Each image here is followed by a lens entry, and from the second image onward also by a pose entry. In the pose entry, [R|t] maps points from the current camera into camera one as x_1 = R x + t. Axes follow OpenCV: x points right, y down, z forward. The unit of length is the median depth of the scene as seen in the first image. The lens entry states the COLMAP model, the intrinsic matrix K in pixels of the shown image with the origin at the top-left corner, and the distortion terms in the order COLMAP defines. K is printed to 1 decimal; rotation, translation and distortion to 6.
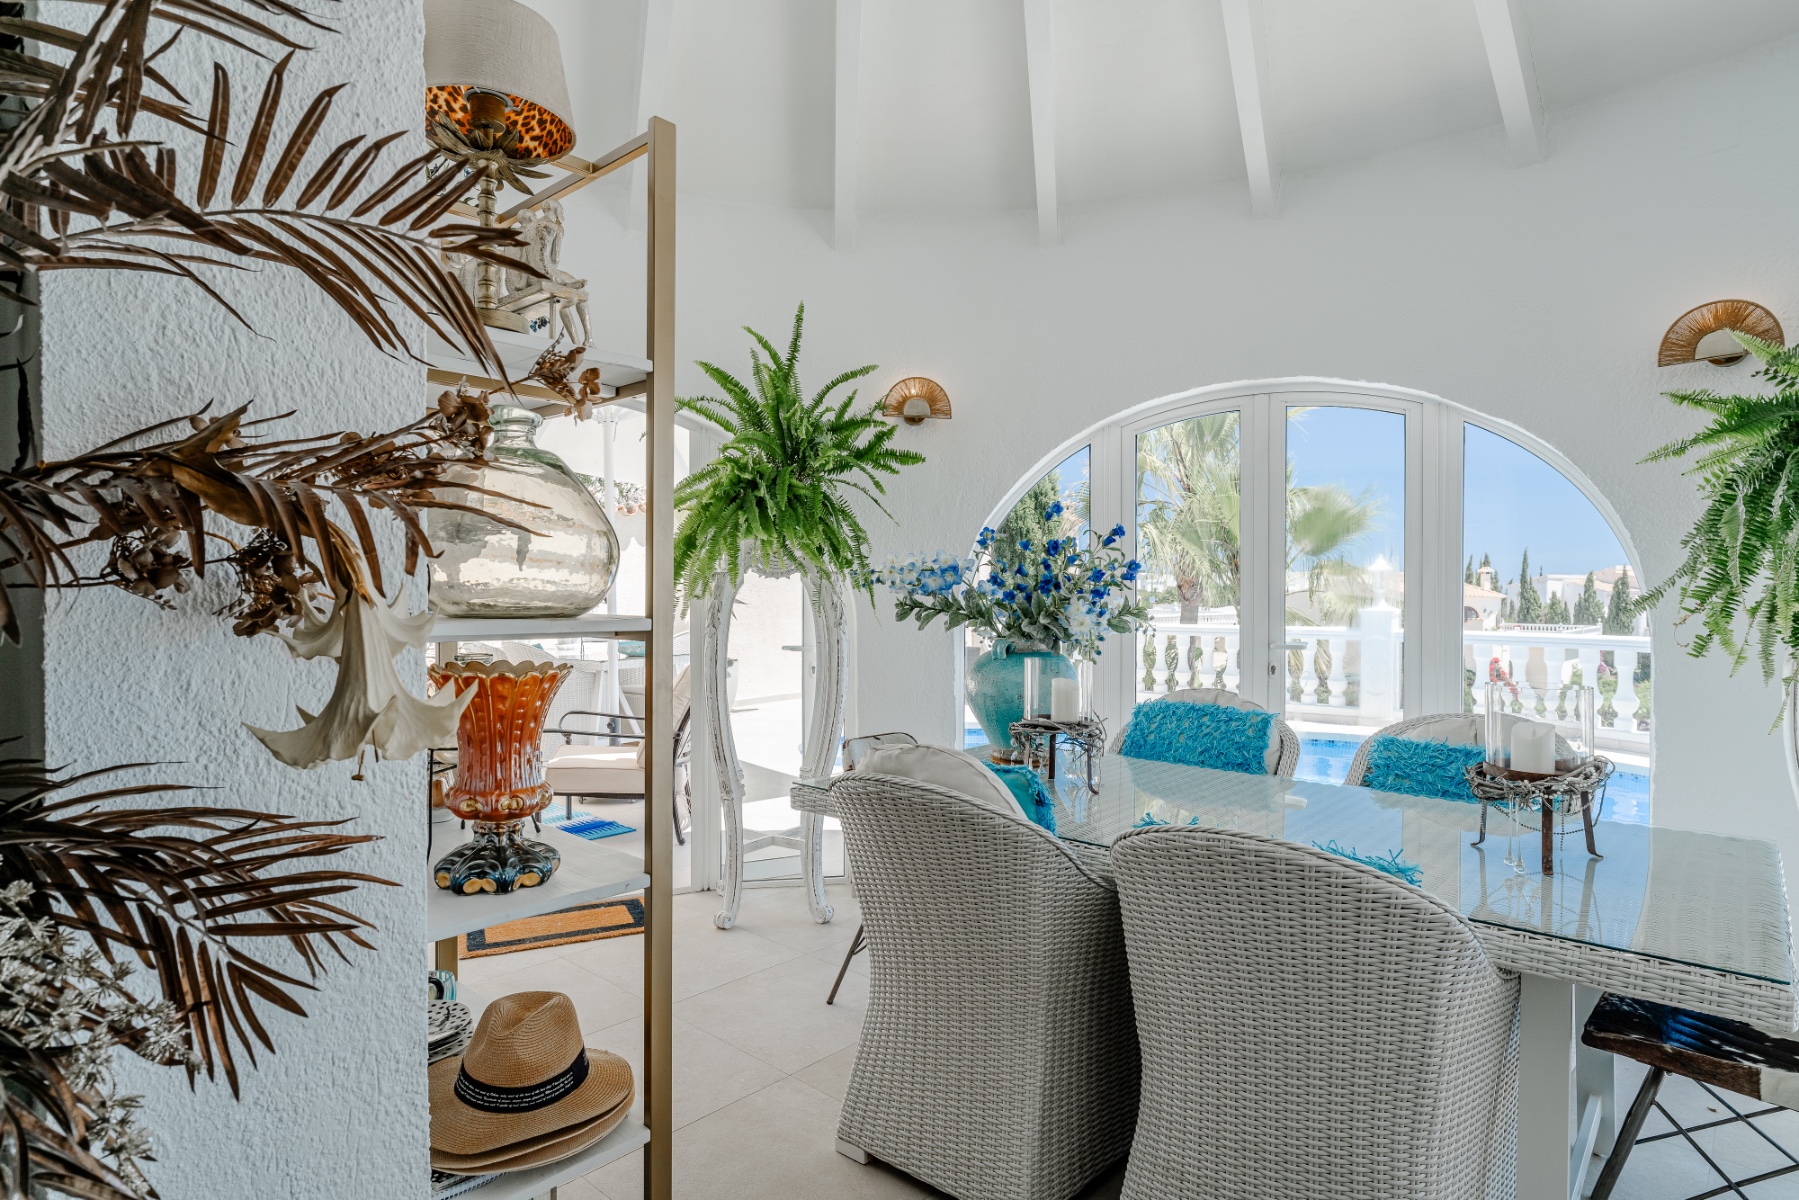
lens RADIAL K [[976.5, 0, 886.5], [0, 976.5, 597.1], [0, 0, 1]] dist [-0.001830, 0.002057]
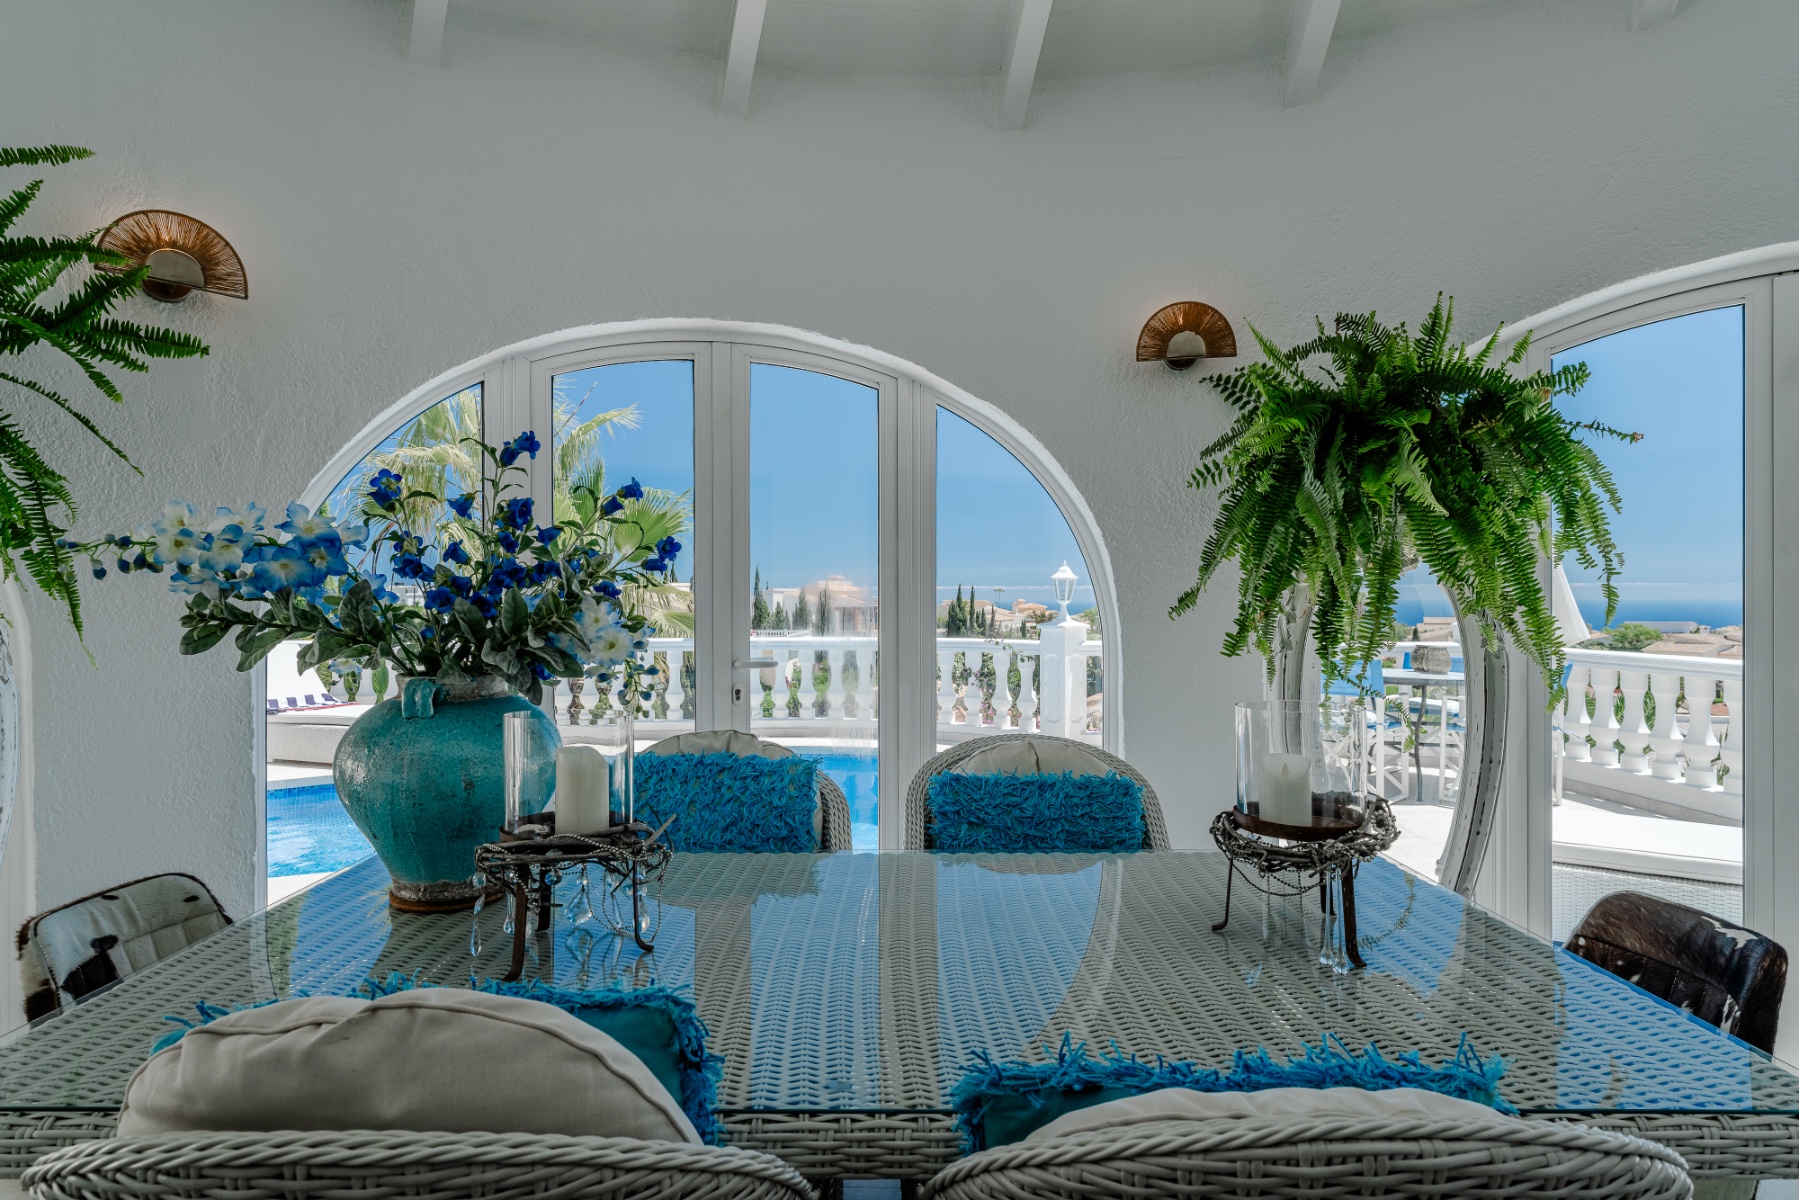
lens RADIAL K [[976.5, 0, 886.5], [0, 976.5, 597.1], [0, 0, 1]] dist [-0.001830, 0.002057]
pose [[0.750580, -0.003720, 0.660770, -0.044317], [0.012857, 0.999877, -0.008975, 0.006160], [-0.660655, 0.015232, 0.750535, 0.429328]]
